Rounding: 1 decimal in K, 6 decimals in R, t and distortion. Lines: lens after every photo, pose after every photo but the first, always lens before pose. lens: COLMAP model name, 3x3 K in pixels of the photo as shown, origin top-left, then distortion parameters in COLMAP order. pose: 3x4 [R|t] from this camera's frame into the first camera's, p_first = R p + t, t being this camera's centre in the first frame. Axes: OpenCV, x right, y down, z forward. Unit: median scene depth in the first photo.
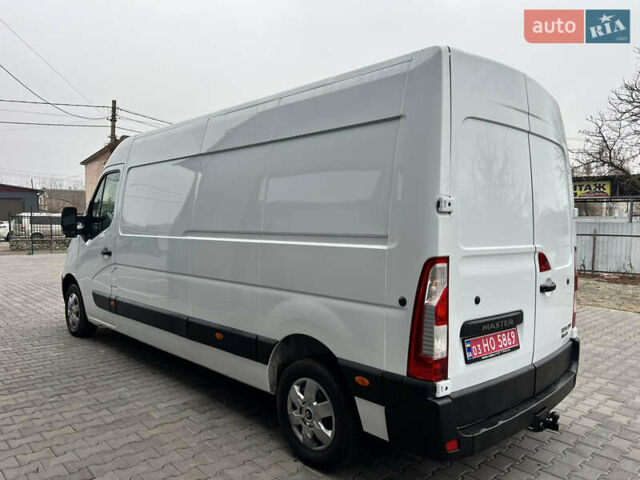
lens RADIAL K [[476.0, 0, 319.4], [0, 476.0, 240.3], [0, 0, 1]] dist [0.063660, -0.068977]
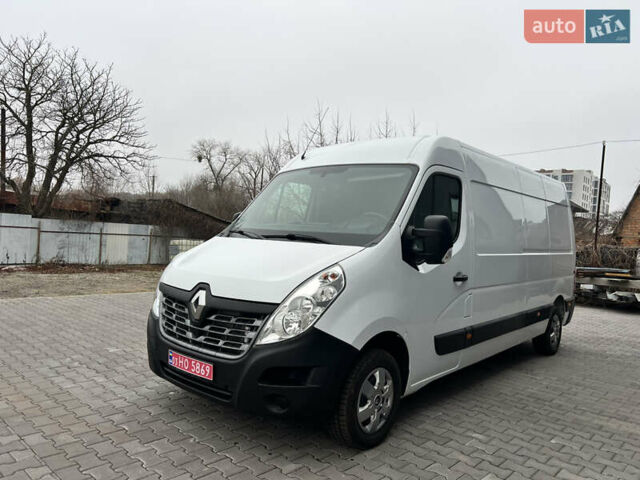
lens RADIAL K [[476.0, 0, 318.3], [0, 476.0, 240.1], [0, 0, 1]] dist [0.063660, -0.068977]
pose [[-0.084751, -0.022670, 0.996144, -2.062016], [-0.010846, 0.999703, 0.021828, -0.089282], [-0.996343, -0.008954, -0.084972, 2.208704]]
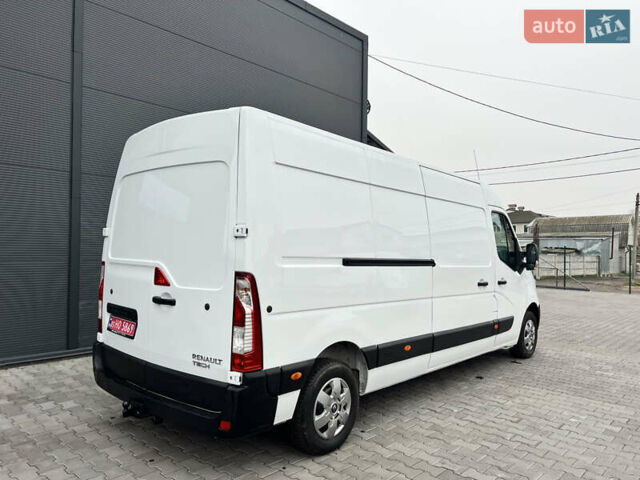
lens RADIAL K [[476.0, 0, 329.6], [0, 476.0, 238.3], [0, 0, 1]] dist [0.063660, -0.068977]
pose [[0.087710, -0.034479, -0.995549, 1.610522], [-0.062142, 0.997265, -0.040014, -0.024953], [0.994206, 0.065375, 0.085327, 1.277657]]
